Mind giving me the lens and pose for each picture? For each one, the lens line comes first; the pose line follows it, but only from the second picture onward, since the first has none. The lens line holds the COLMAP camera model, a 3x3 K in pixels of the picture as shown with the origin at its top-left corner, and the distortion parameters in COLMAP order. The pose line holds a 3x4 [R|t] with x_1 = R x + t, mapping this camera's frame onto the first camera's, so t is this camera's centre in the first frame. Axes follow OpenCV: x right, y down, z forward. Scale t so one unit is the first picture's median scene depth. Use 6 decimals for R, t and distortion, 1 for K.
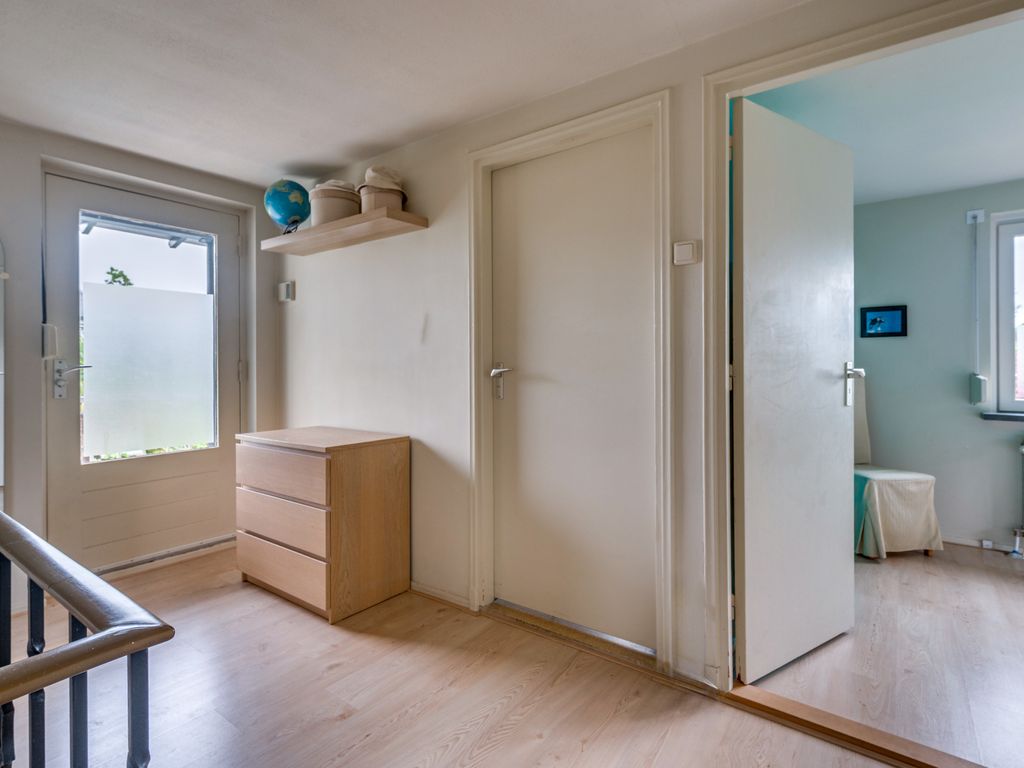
lens RADIAL K [[528.9, 0, 512.9], [0, 528.9, 373.2], [0, 0, 1]] dist [0.001835, -0.000005]
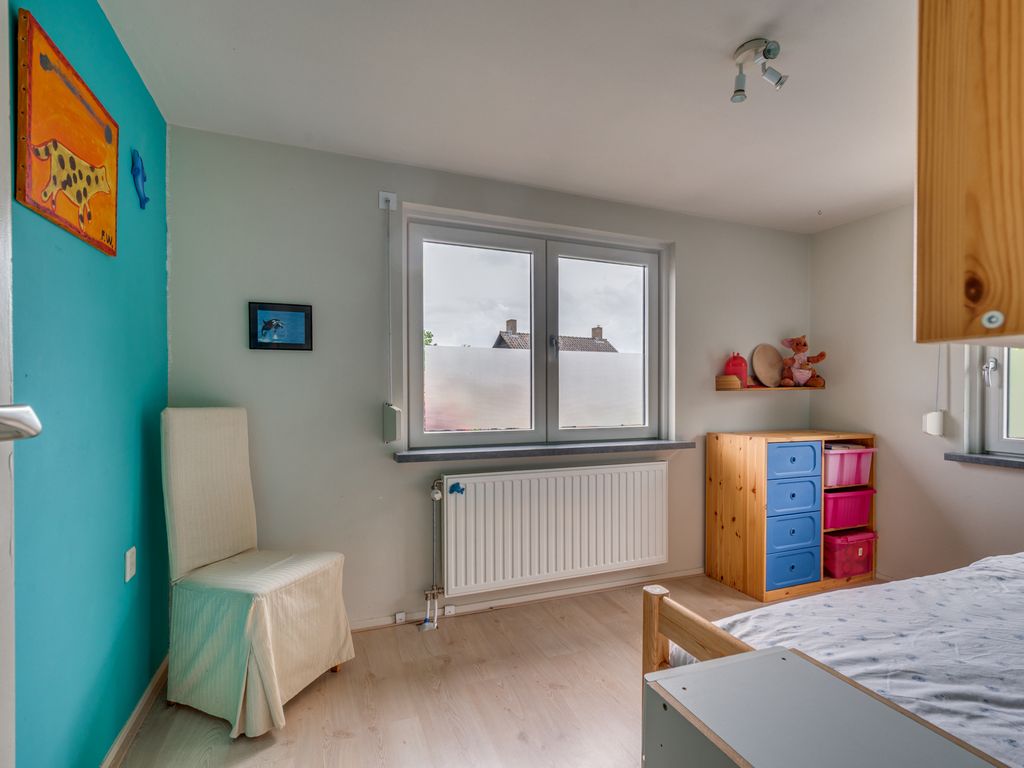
lens RADIAL K [[497.0, 0, 514.7], [0, 497.0, 387.5], [0, 0, 1]] dist [-0.000188, -0.000624]
pose [[0.517220, 0.004513, 0.855841, 0.347562], [0.007384, 0.999925, -0.009735, -0.014136], [-0.855821, 0.011355, 0.517148, 0.467686]]
